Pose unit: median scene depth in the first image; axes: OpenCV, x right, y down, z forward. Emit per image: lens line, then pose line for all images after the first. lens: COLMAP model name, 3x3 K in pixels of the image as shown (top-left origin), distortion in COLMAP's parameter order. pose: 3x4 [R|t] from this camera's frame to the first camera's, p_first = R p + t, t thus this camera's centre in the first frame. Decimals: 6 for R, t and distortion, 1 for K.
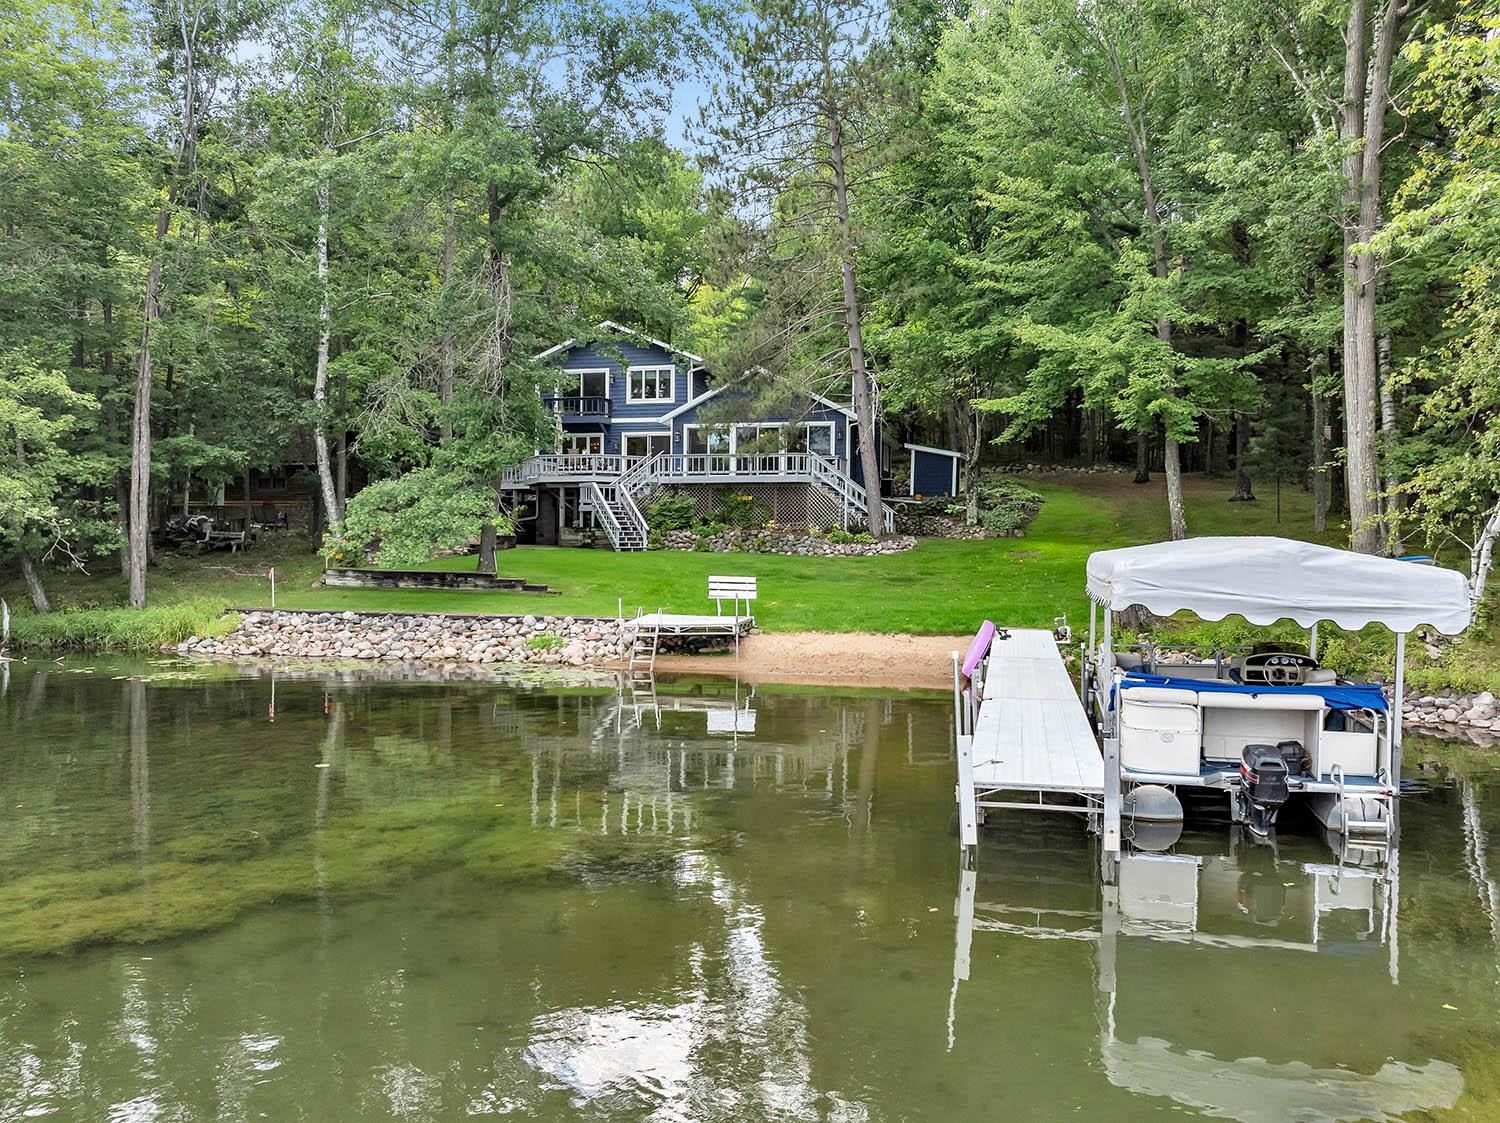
lens RADIAL K [[1043.7, 0, 750.0], [0, 1043.7, 561.5], [0, 0, 1]] dist [-0.005173, -0.087198]
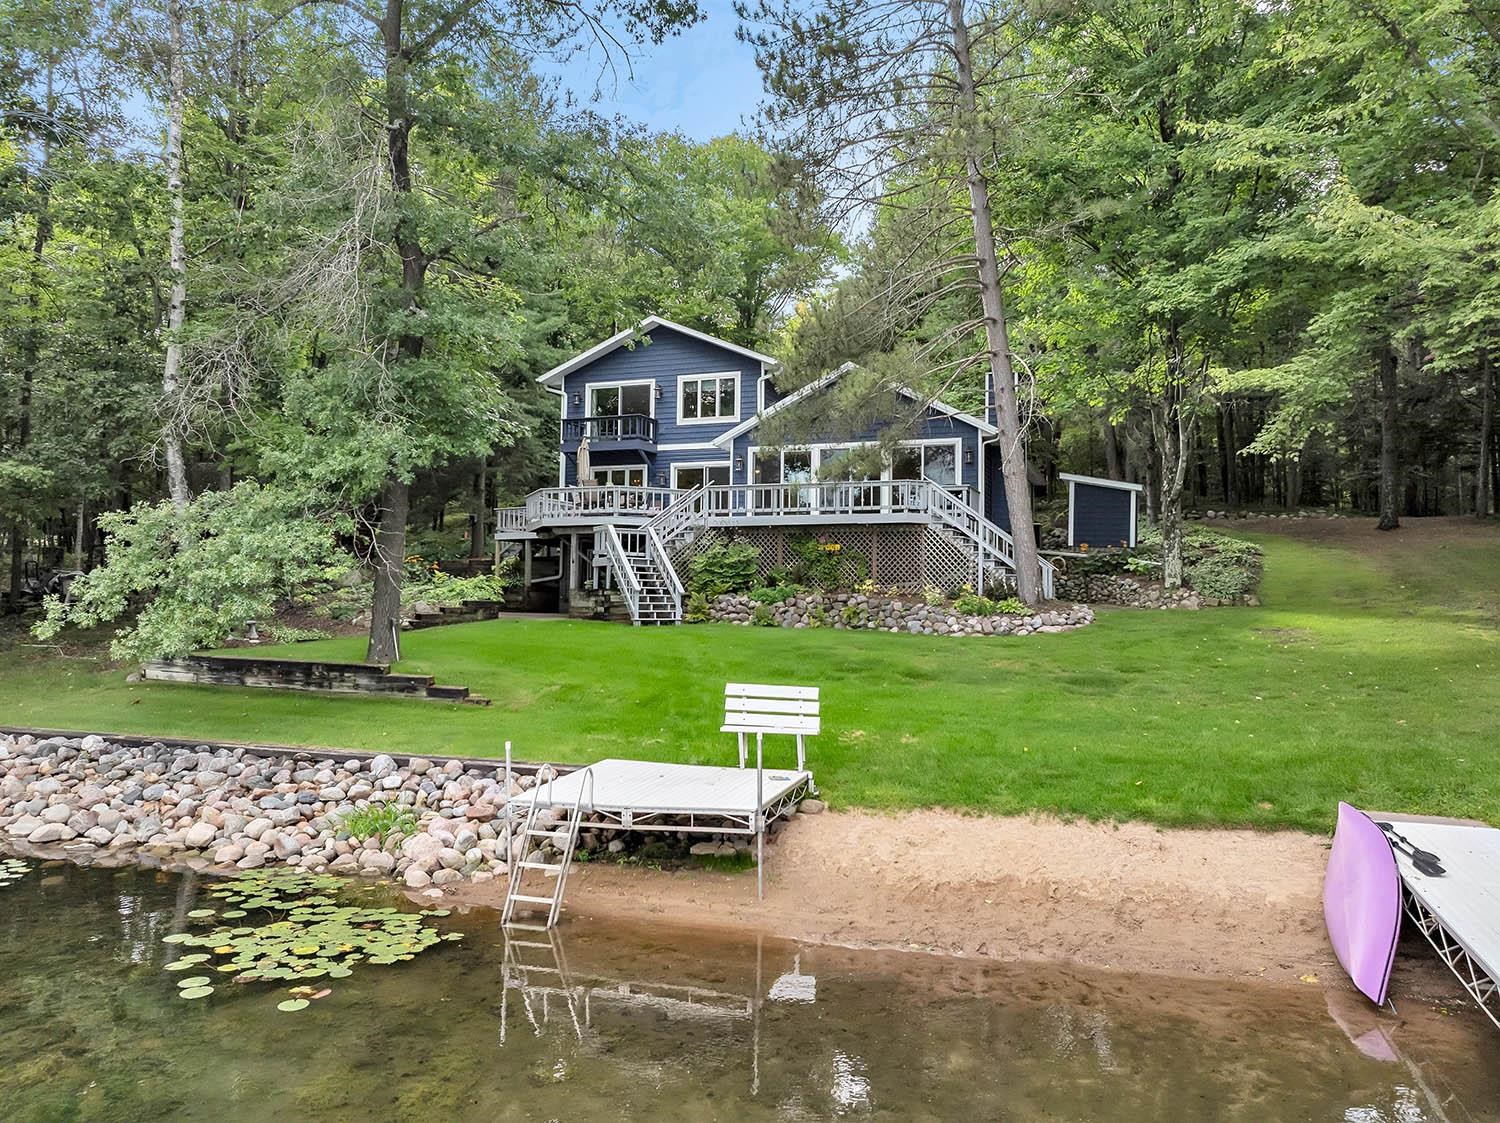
lens RADIAL K [[1043.7, 0, 750.0], [0, 1043.7, 561.5], [0, 0, 1]] dist [-0.005173, -0.087198]
pose [[0.994180, -0.000686, -0.107734, 0.019276], [-0.006004, 0.998073, -0.061760, -0.010233], [0.107568, 0.062048, 0.992260, 0.361350]]
